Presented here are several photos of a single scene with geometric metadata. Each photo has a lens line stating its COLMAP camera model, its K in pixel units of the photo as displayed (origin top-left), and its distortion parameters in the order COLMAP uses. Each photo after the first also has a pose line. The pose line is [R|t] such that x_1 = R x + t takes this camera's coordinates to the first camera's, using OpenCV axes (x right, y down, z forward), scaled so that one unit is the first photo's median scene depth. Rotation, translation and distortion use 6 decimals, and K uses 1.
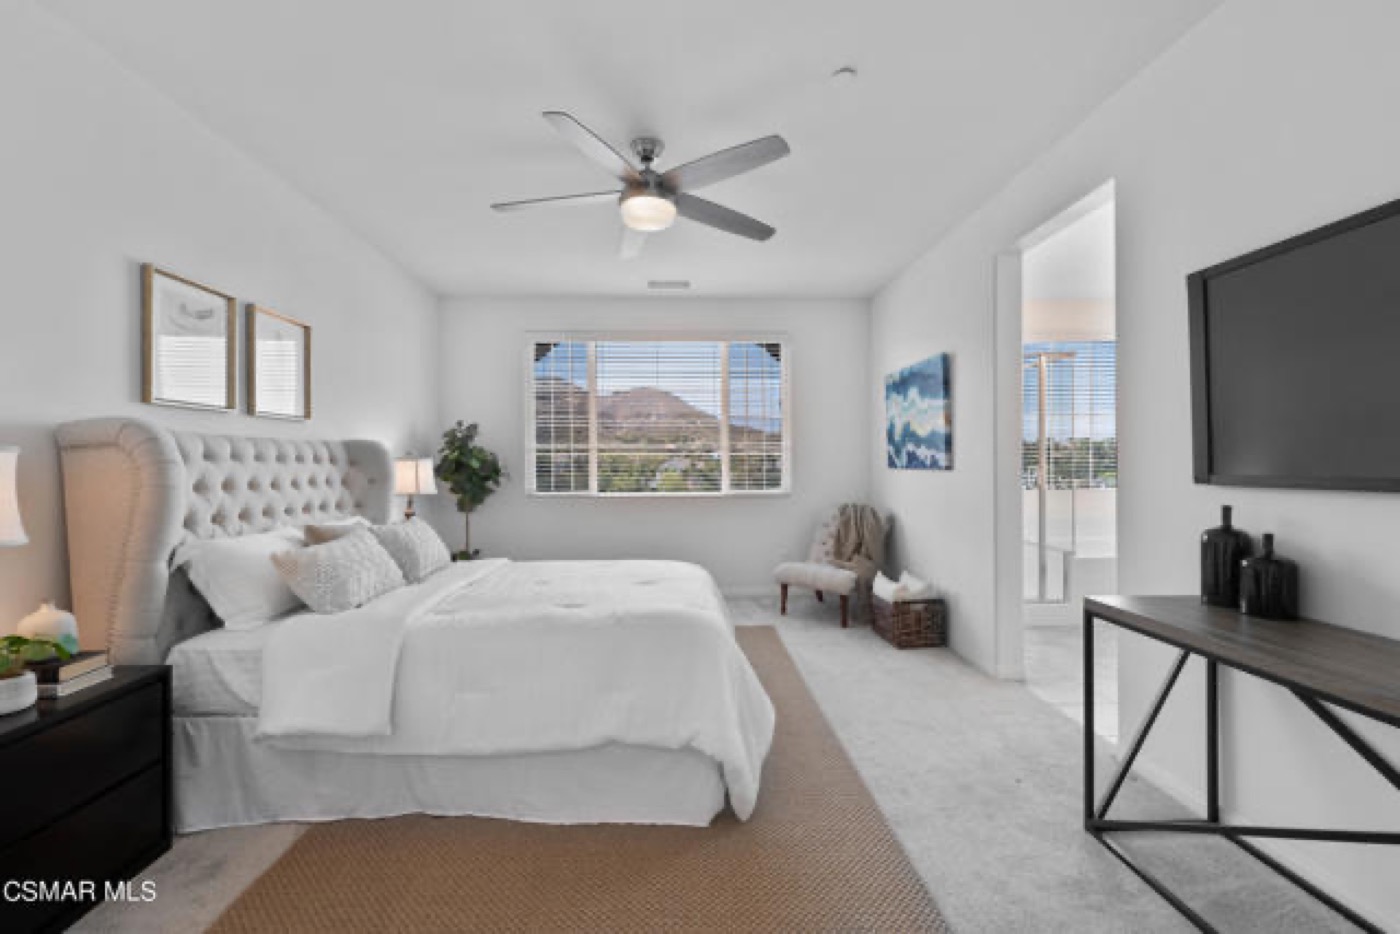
lens RADIAL K [[587.3, 0, 690.4], [0, 587.3, 462.9], [0, 0, 1]] dist [0.014702, -0.000611]
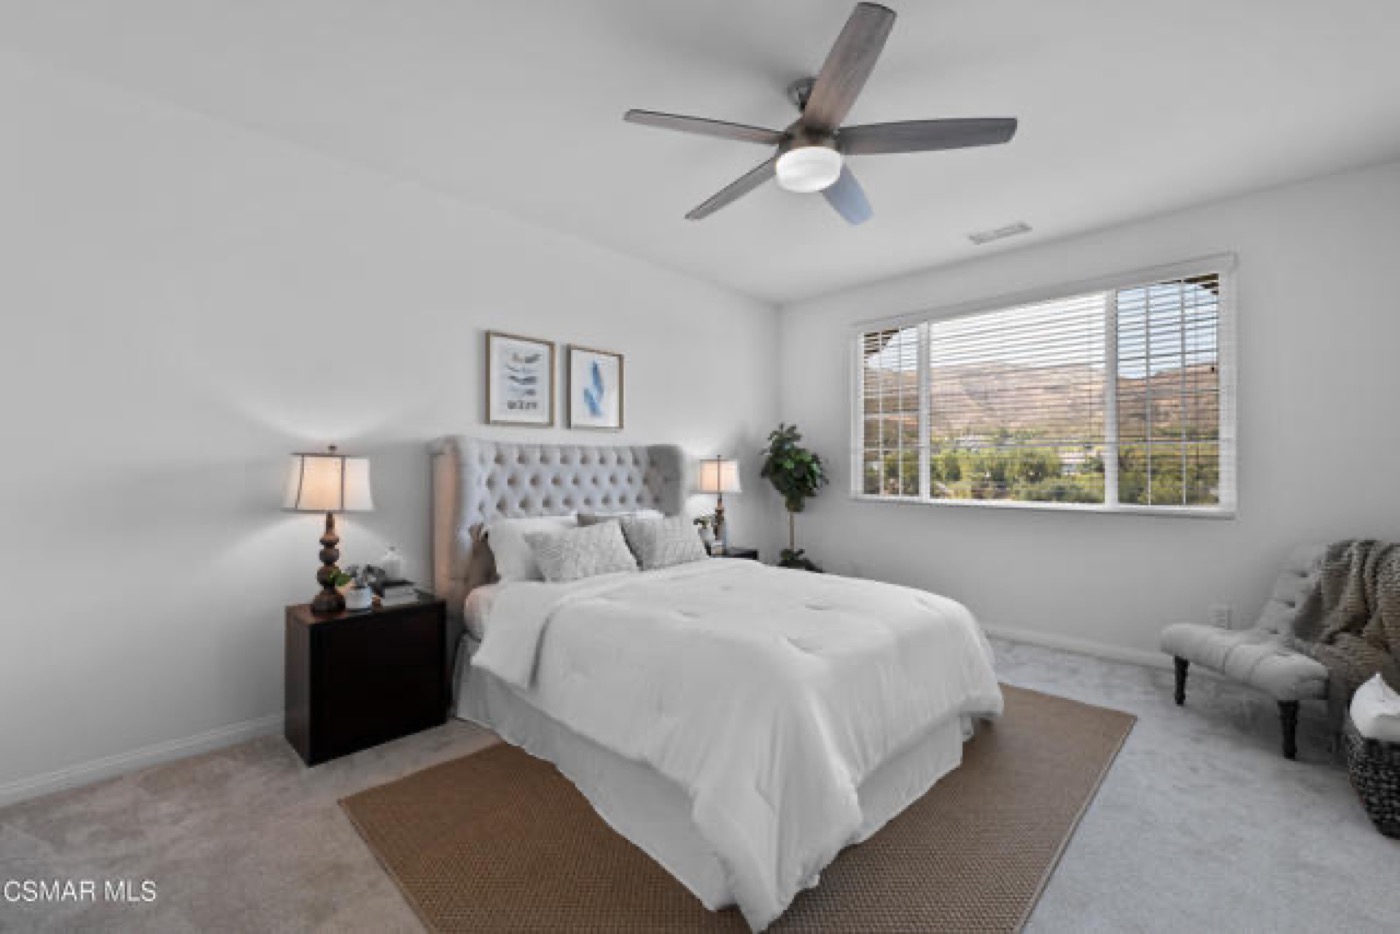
lens RADIAL K [[587.3, 0, 691.6], [0, 587.3, 465.4], [0, 0, 1]] dist [0.014702, -0.000611]
pose [[0.689650, 0.002688, -0.724138, 0.360739], [-0.000297, 0.999994, 0.003430, -0.002031], [0.724143, -0.002150, 0.689646, 0.250499]]
